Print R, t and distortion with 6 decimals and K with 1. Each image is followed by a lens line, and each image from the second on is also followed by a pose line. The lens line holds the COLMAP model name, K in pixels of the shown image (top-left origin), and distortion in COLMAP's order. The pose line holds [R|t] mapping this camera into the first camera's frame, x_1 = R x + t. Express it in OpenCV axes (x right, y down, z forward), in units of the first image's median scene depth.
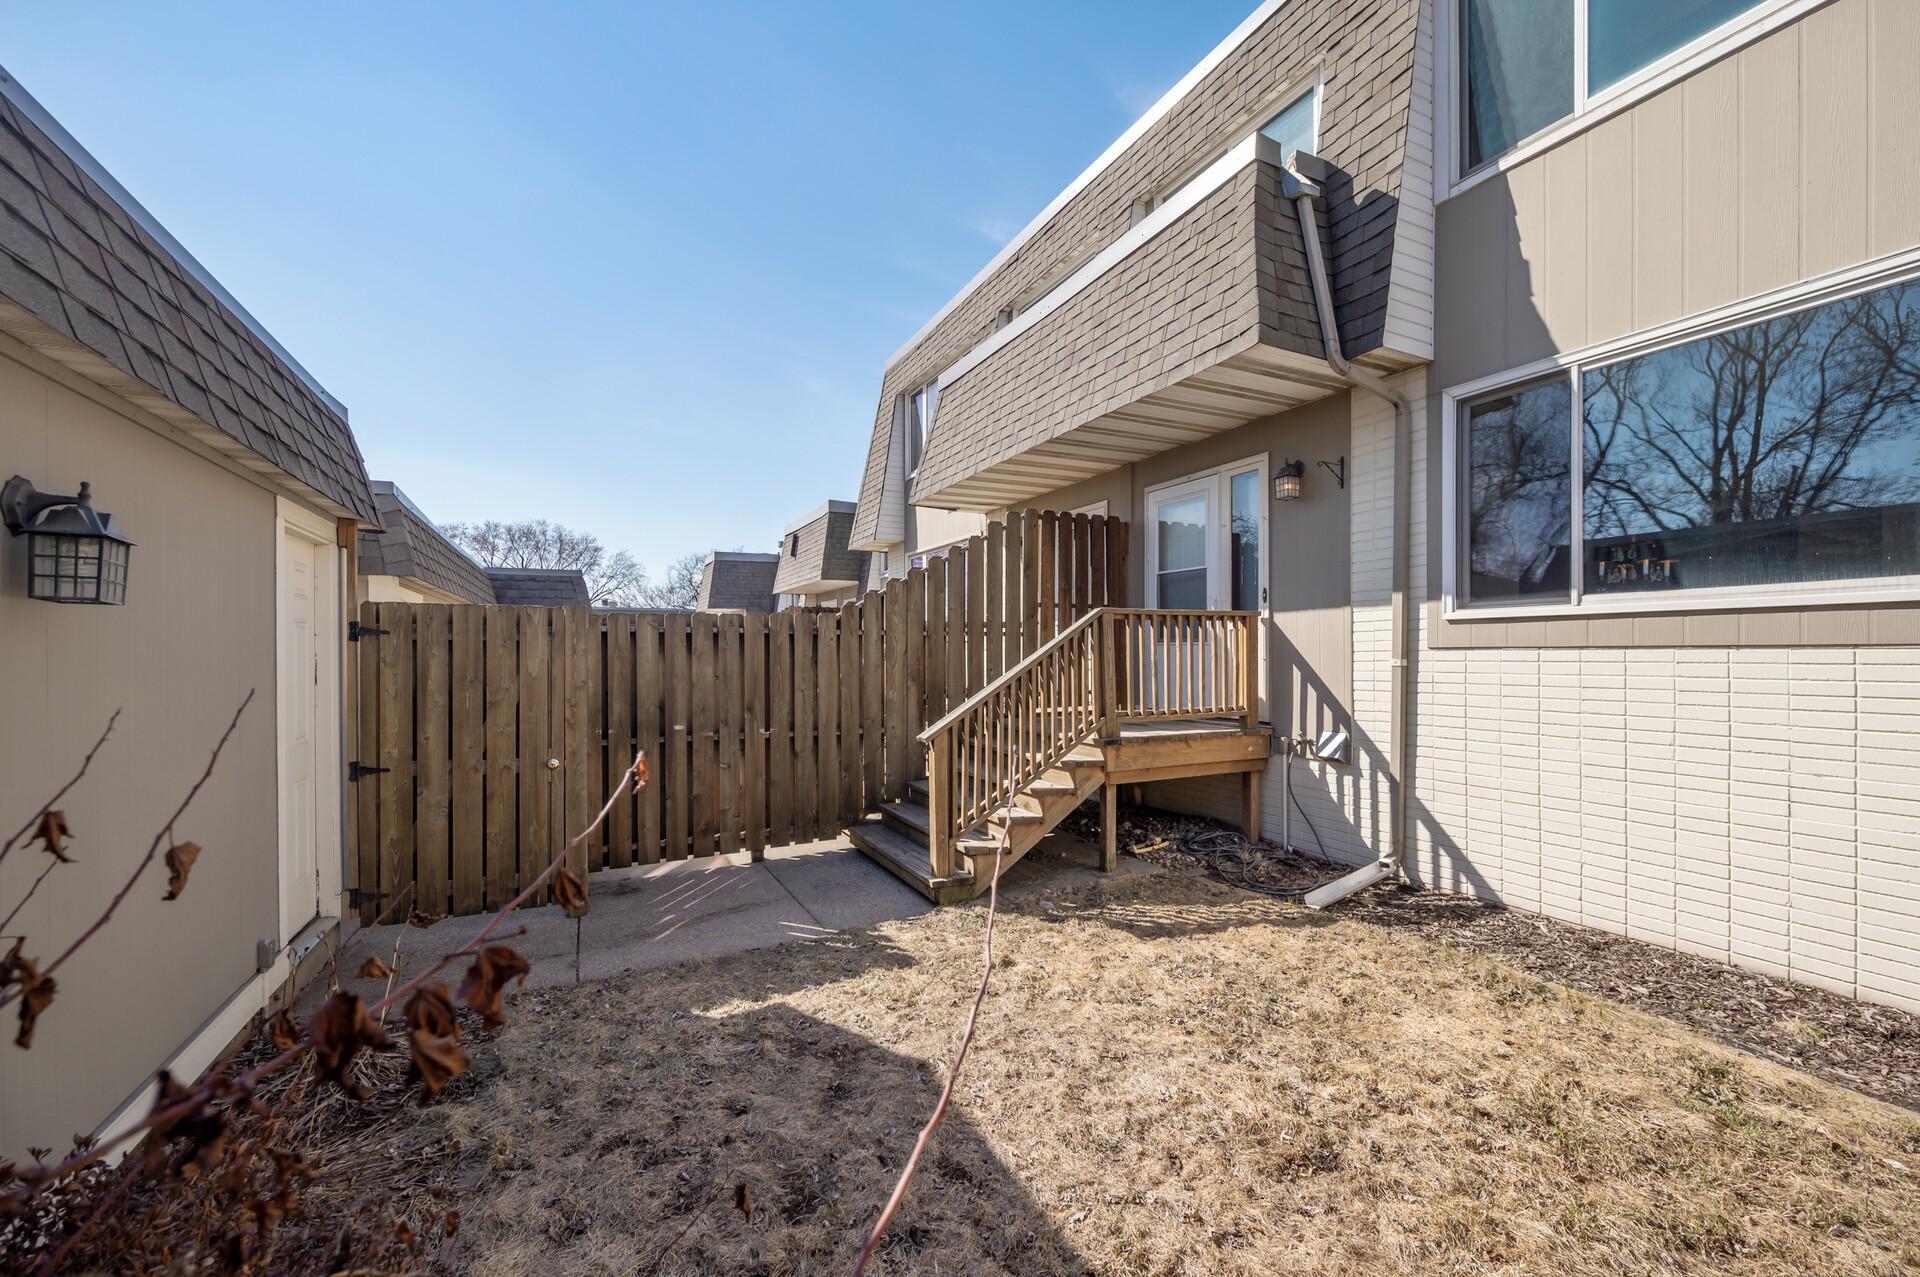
lens RADIAL K [[776.0, 0, 962.3], [0, 776.0, 647.8], [0, 0, 1]] dist [0.001495, 0.000241]
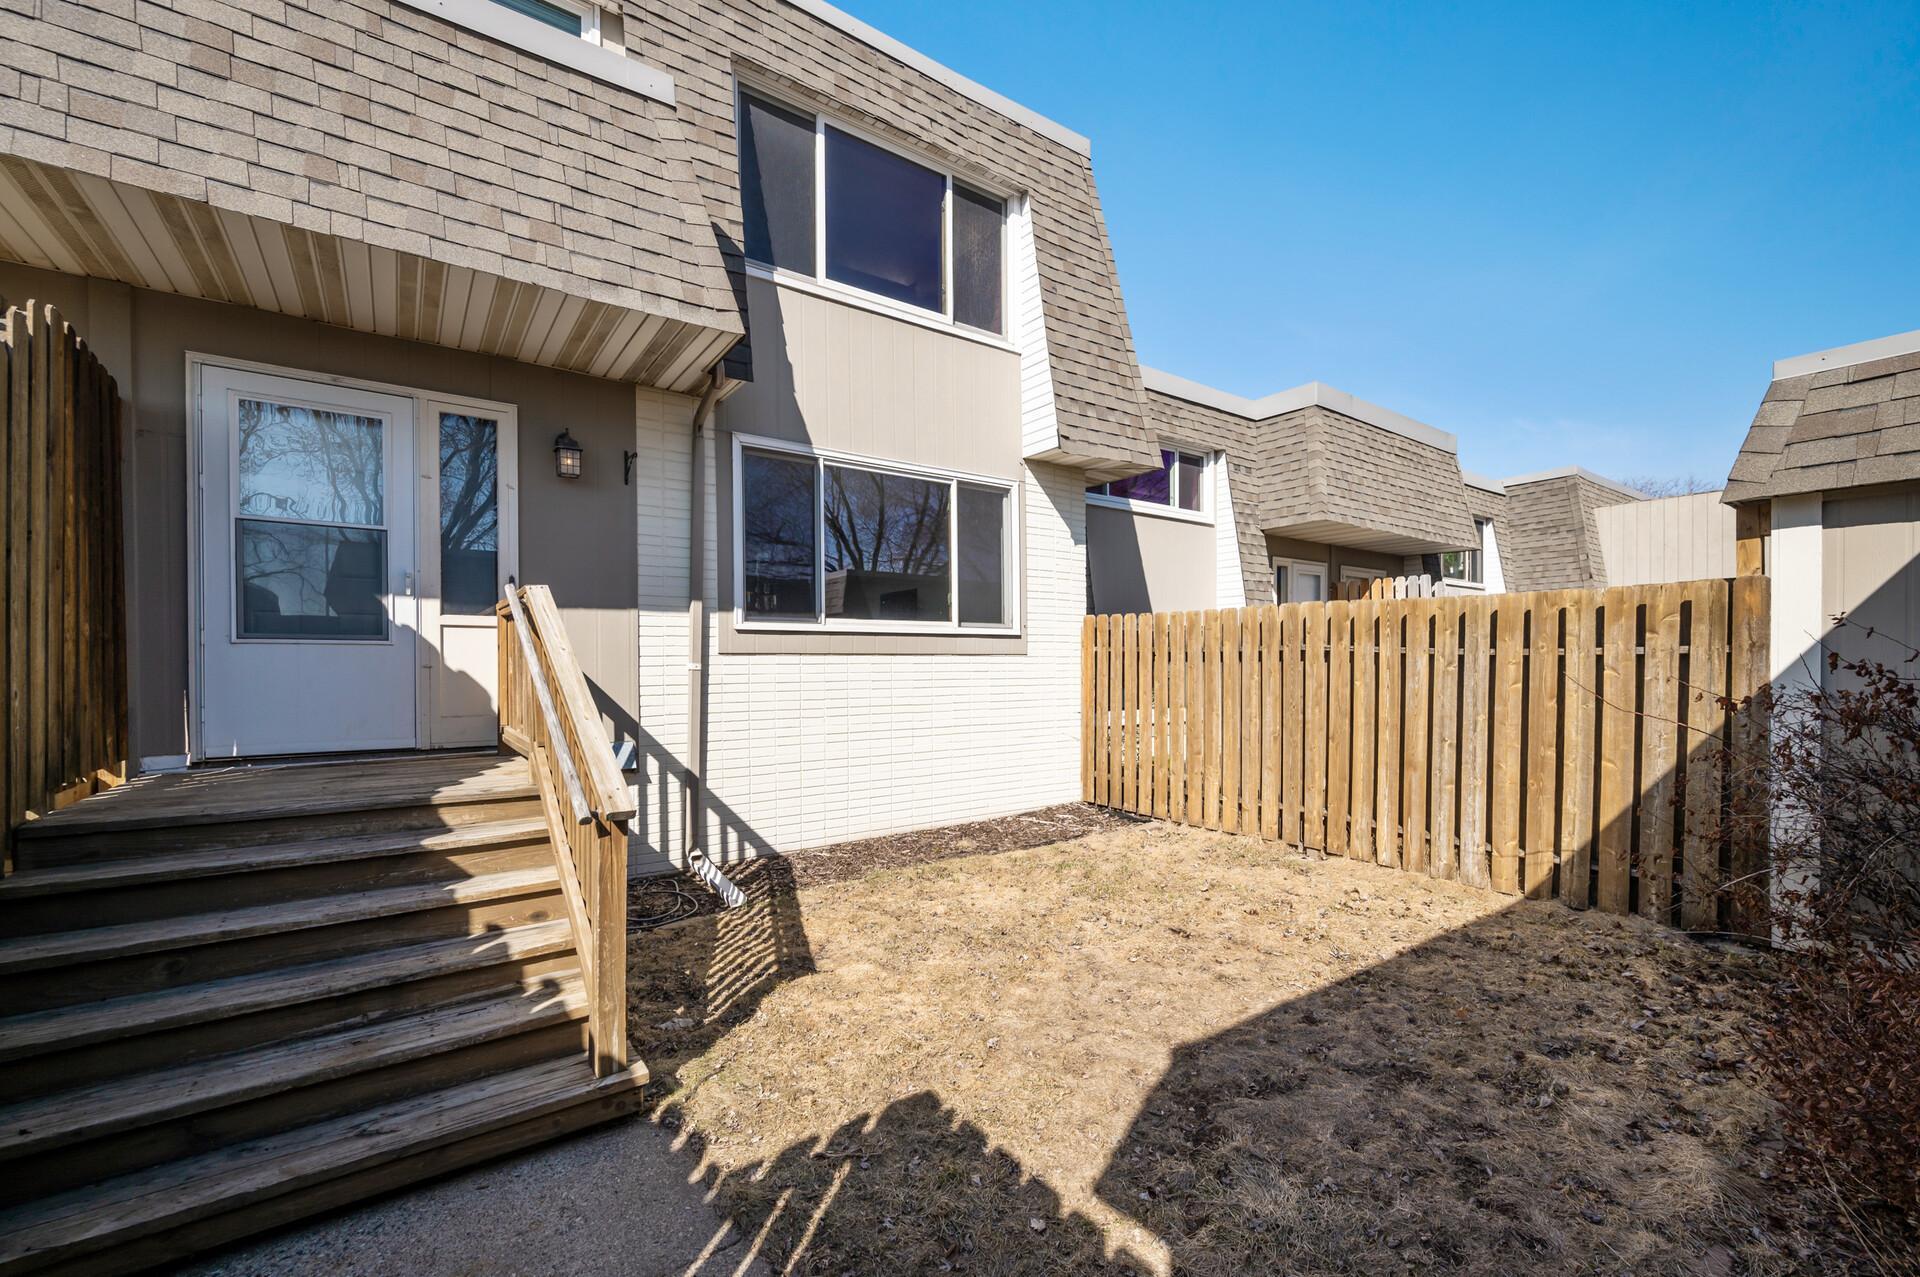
lens RADIAL K [[794.4, 0, 960.4], [0, 794.4, 658.8], [0, 0, 1]] dist [0.003806, 0.000148]
pose [[-0.160067, 0.007815, 0.987075, -0.599212], [-0.000551, 0.999968, -0.008006, 0.017635], [-0.987106, -0.001826, -0.160058, 0.840610]]
